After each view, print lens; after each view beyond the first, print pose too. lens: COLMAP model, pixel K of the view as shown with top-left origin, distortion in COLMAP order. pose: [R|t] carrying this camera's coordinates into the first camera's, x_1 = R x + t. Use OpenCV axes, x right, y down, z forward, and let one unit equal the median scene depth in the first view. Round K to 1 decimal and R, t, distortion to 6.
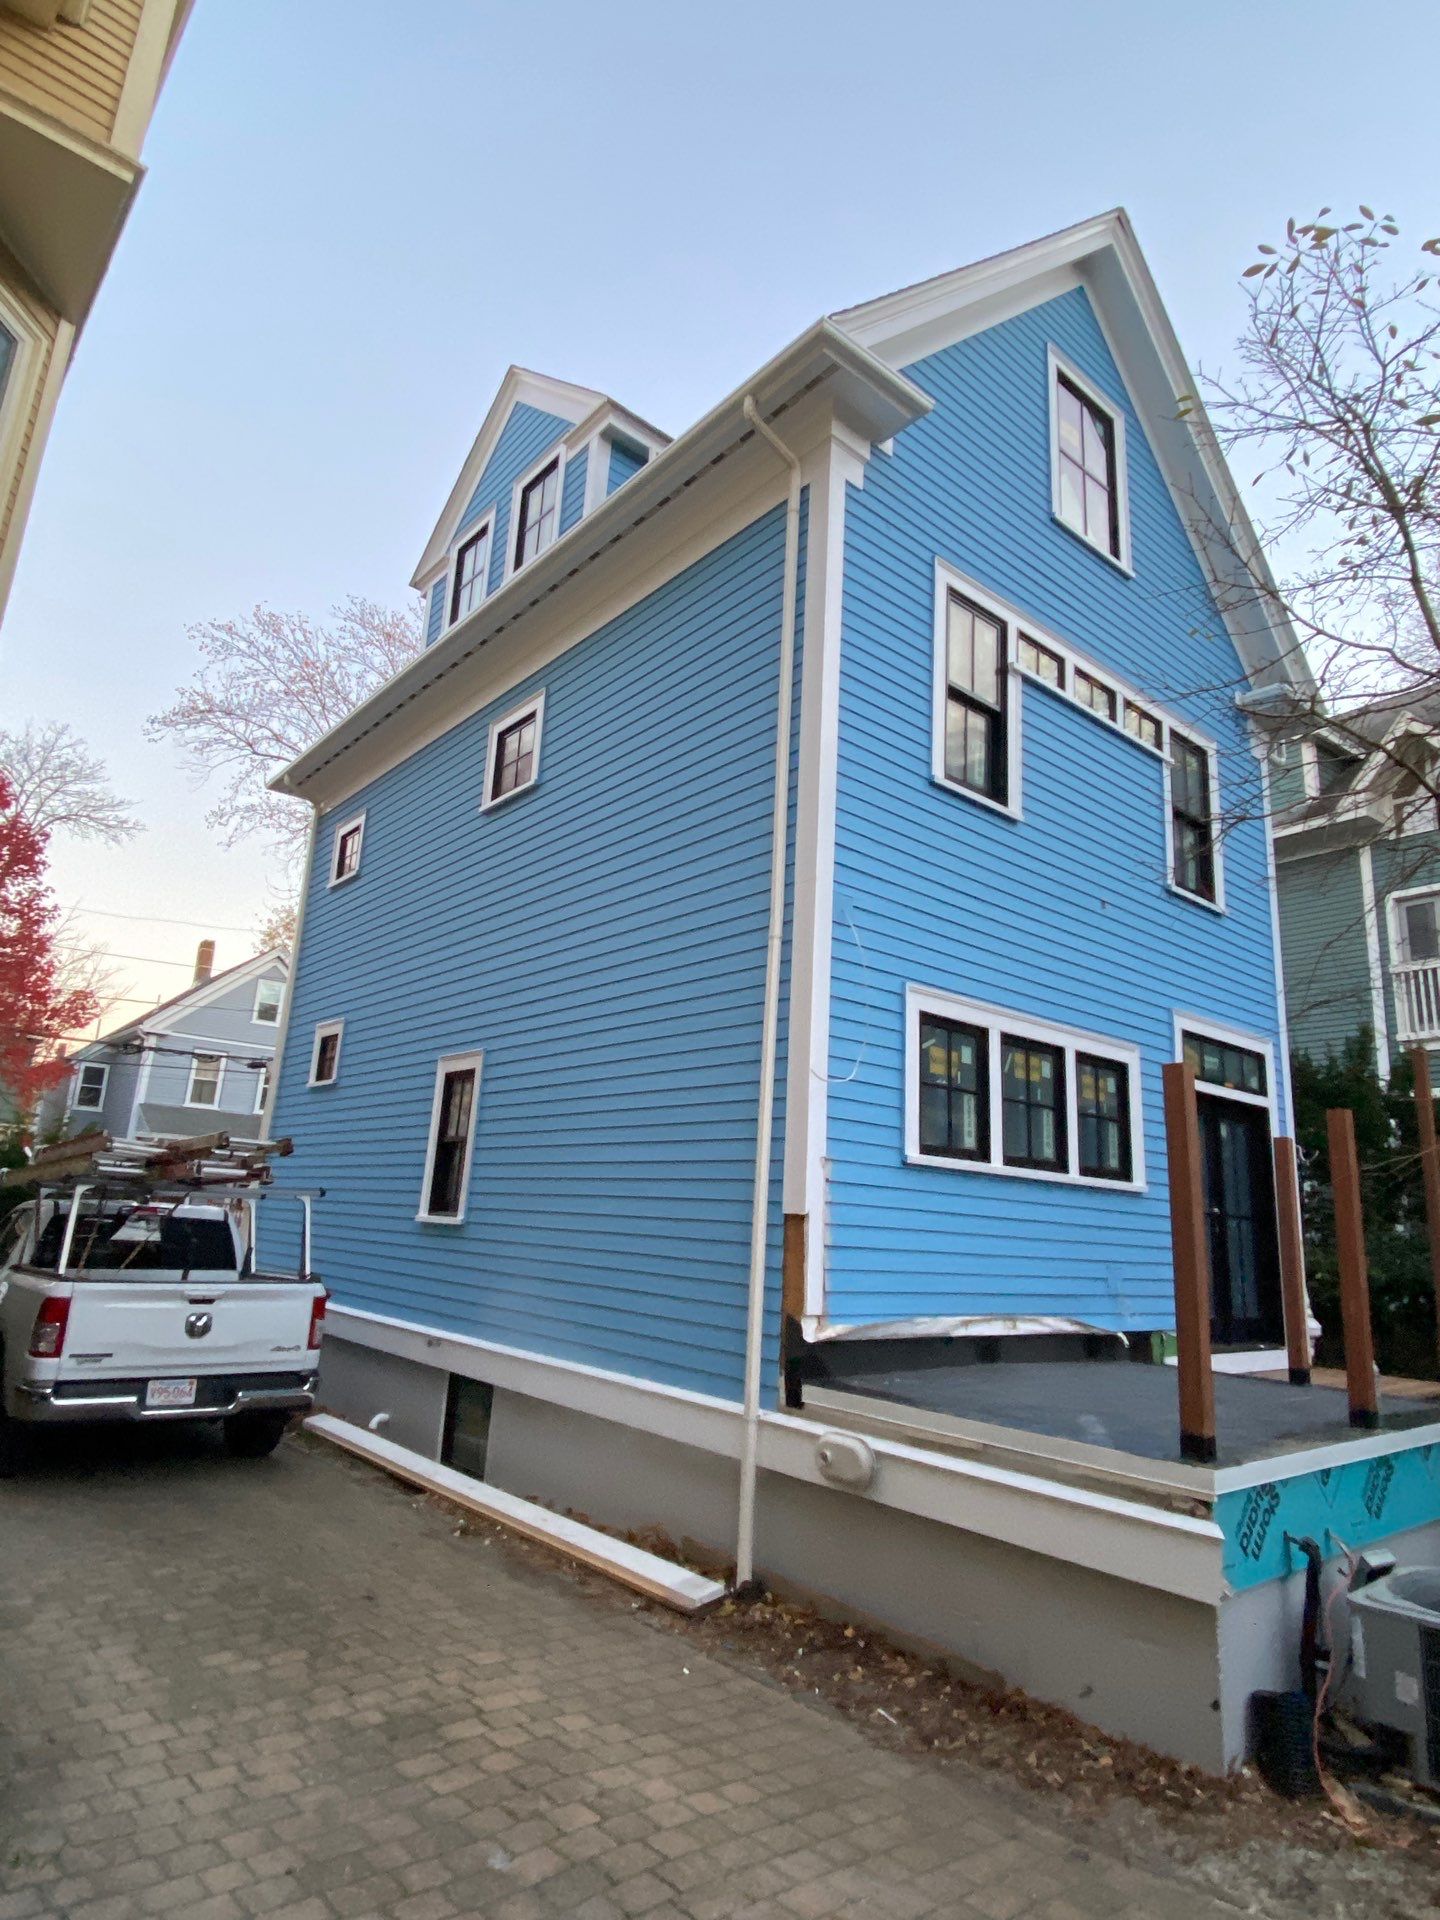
lens RADIAL K [[1073.5, 0, 720.0], [0, 1073.5, 960.0], [0, 0, 1]] dist [0.000471, 0.000040]
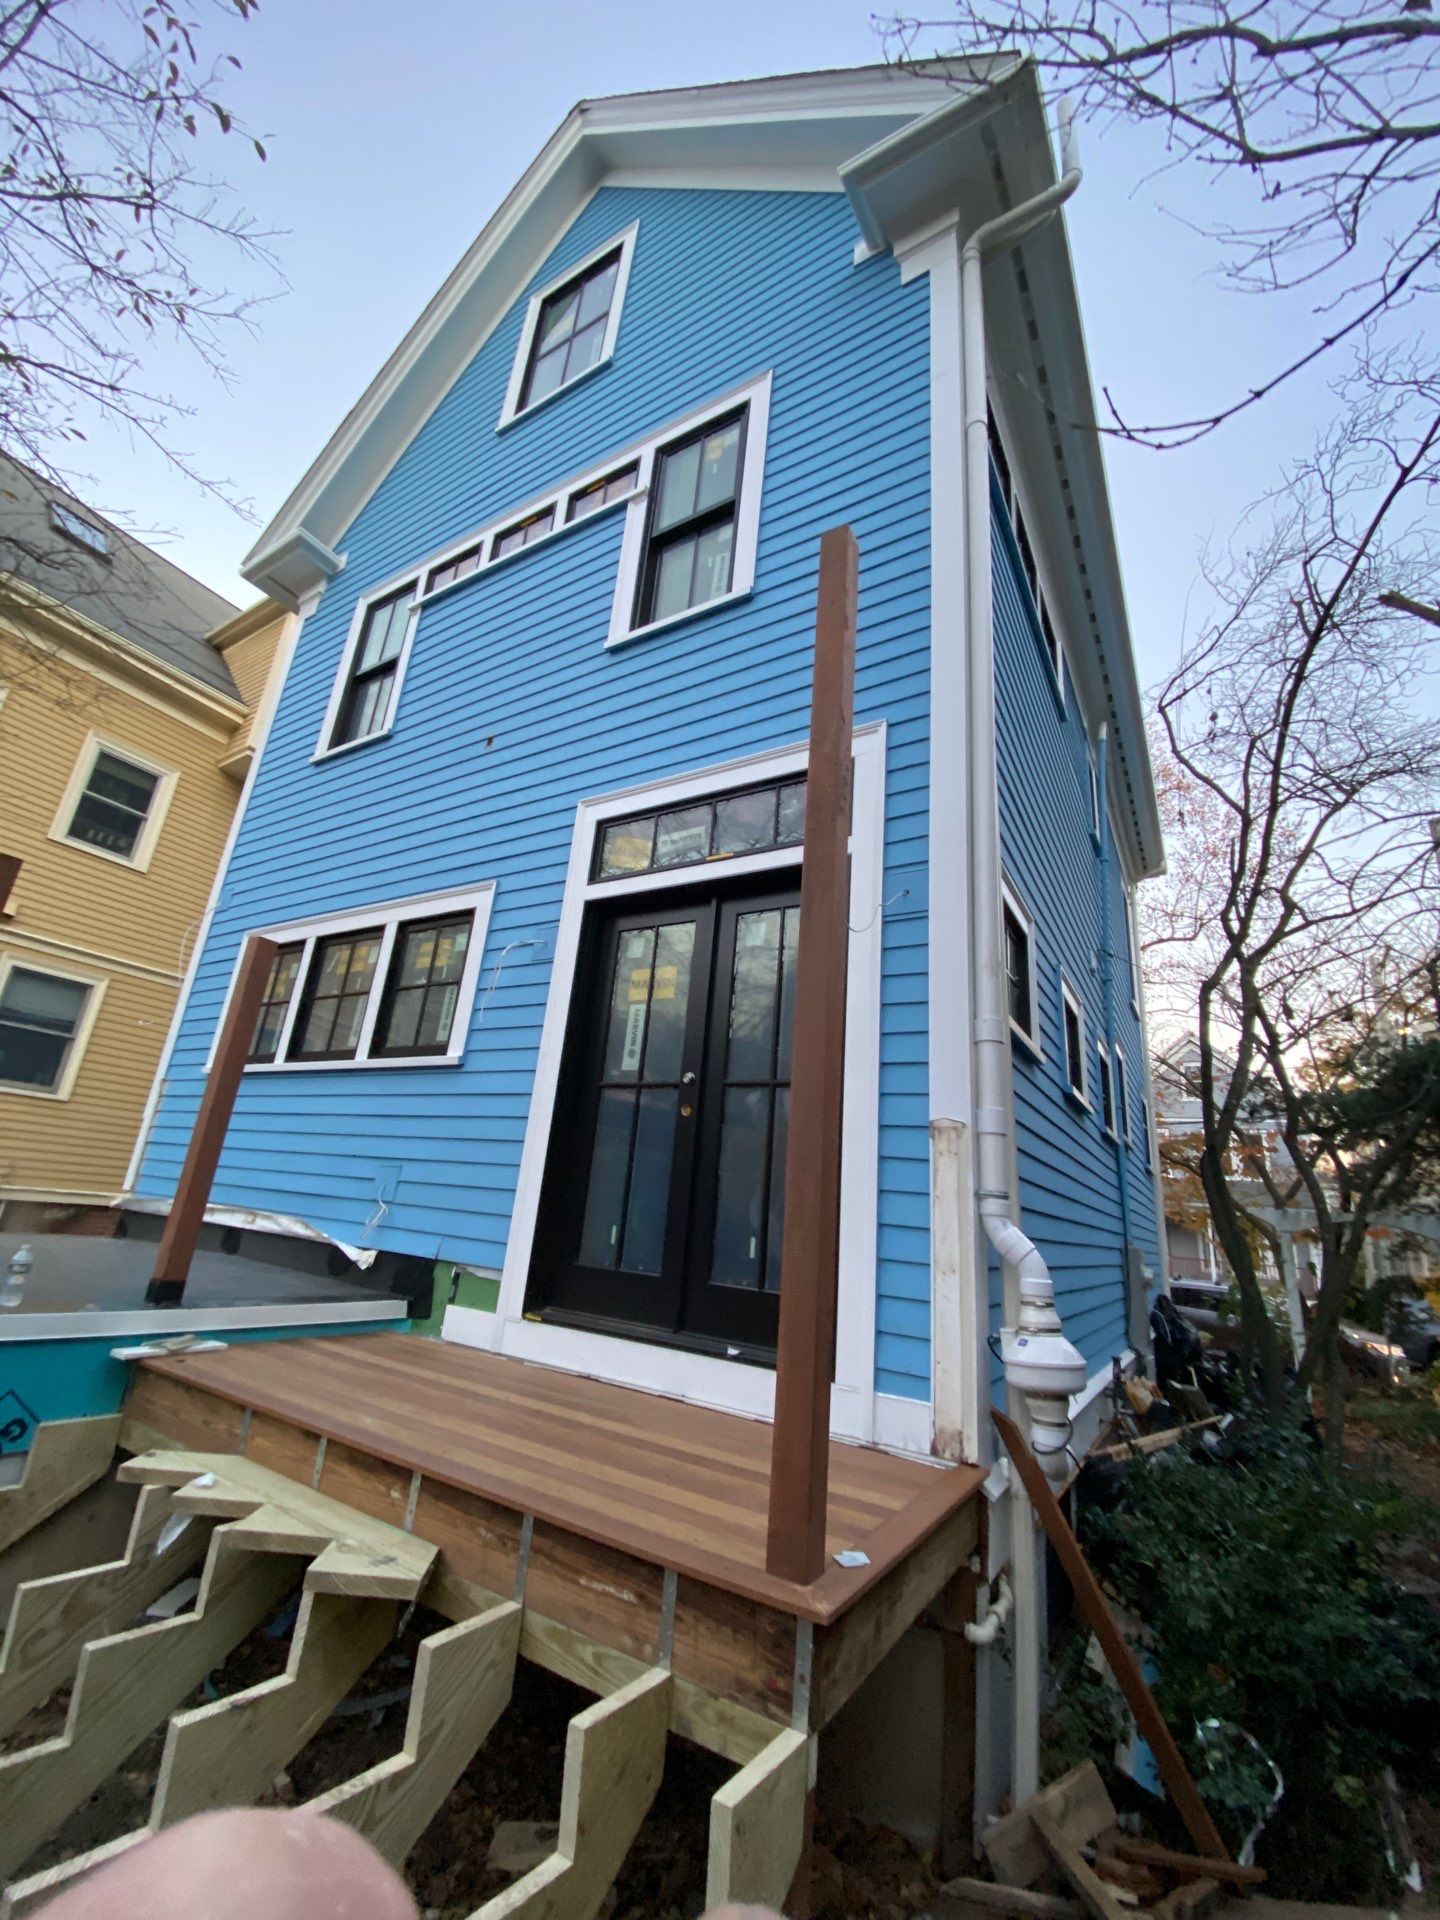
lens RADIAL K [[788.0, 0, 720.0], [0, 788.0, 960.0], [0, 0, 1]] dist [0.000103, 0.000006]
pose [[0.325850, -0.322298, -0.888789, 1.110830], [0.168209, 0.944863, -0.280963, 0.383622], [0.930337, -0.057950, 0.362097, 1.131377]]
